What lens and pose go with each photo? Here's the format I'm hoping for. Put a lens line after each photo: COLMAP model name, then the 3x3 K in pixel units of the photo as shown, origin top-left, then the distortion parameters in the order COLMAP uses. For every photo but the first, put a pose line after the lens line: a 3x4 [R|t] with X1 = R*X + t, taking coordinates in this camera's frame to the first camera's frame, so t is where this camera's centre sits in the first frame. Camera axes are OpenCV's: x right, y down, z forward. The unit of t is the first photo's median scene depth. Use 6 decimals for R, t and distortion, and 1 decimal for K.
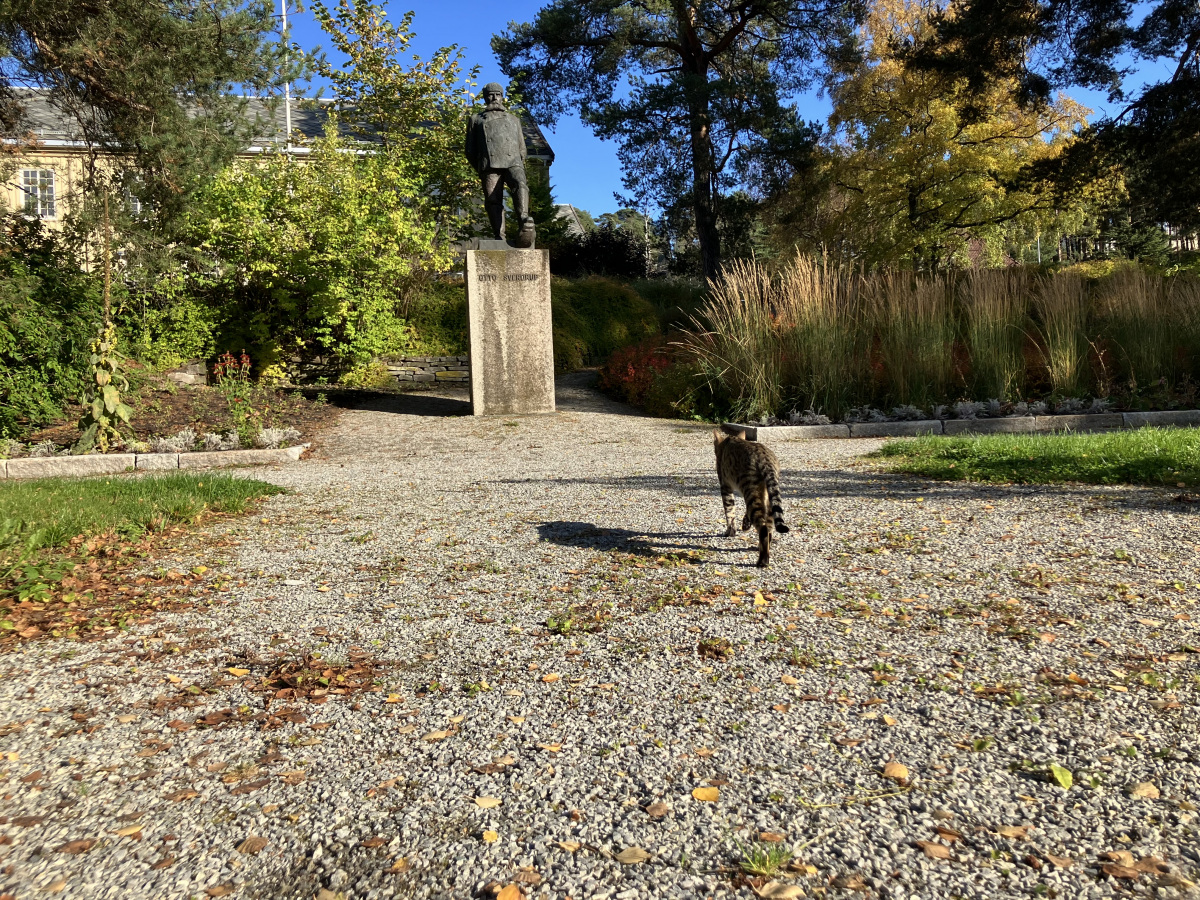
lens RADIAL K [[901.2, 0, 595.2], [0, 901.2, 444.0], [0, 0, 1]] dist [-0.006770, -0.000421]
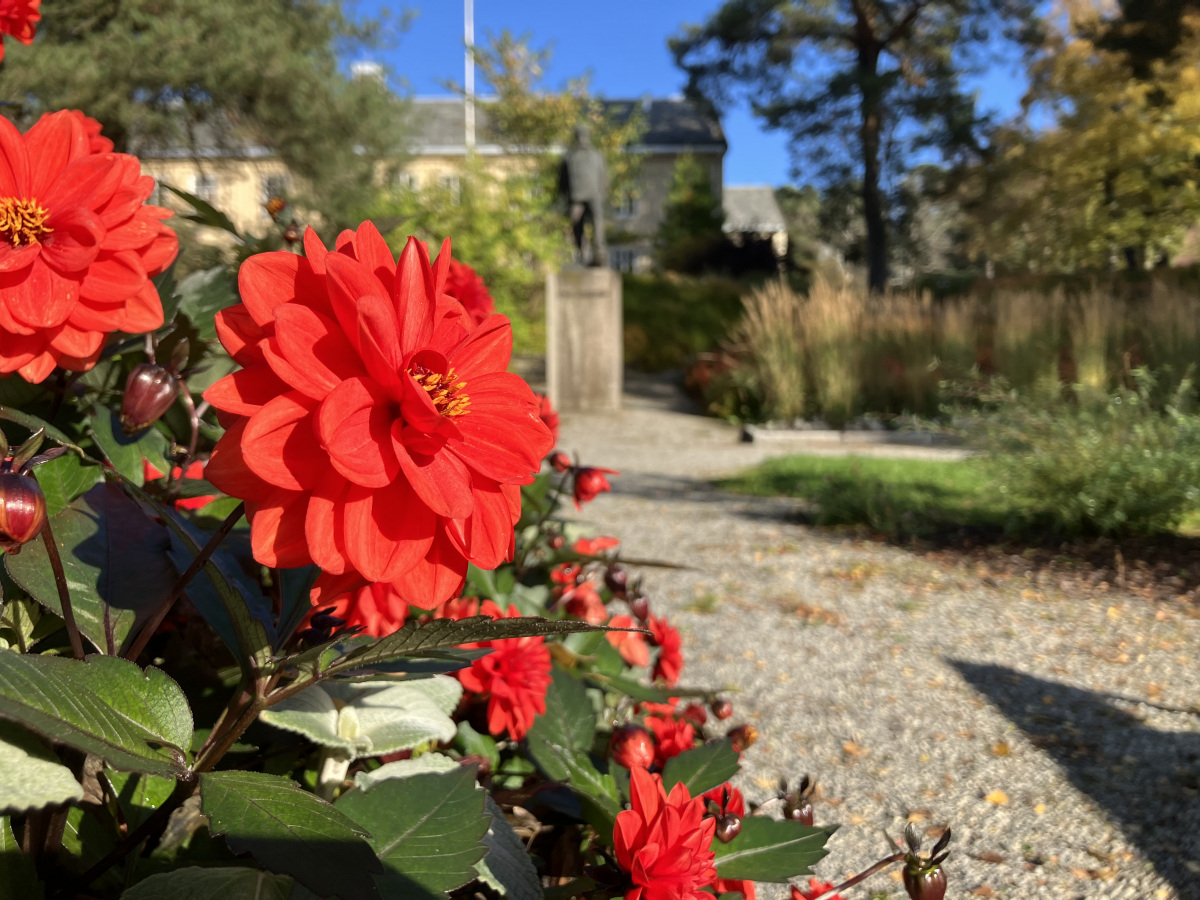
lens RADIAL K [[901.2, 0, 595.2], [0, 901.2, 444.0], [0, 0, 1]] dist [-0.006770, -0.000421]
pose [[0.976328, 0.036559, -0.213185, 0.119288], [-0.032694, 0.999231, 0.021628, -0.011105], [0.213812, -0.014146, 0.976772, -0.097979]]
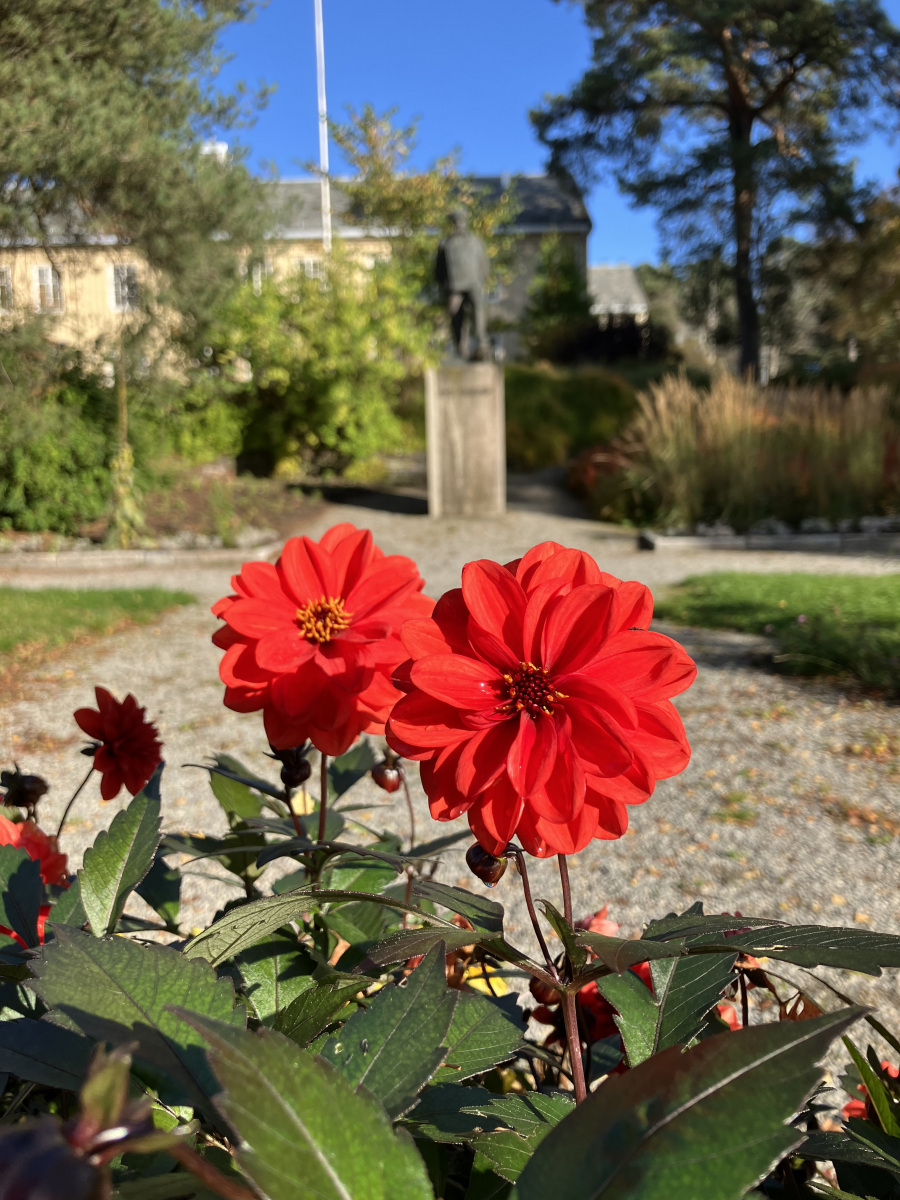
lens RADIAL K [[901.2, 0, 450.0], [0, 901.2, 600.0], [0, 0, 1]] dist [-0.006770, -0.000421]
pose [[0.975928, 0.034709, -0.215313, 0.090622], [-0.014419, 0.995363, 0.095100, -0.023988], [0.217616, -0.089706, 0.971903, -0.071960]]
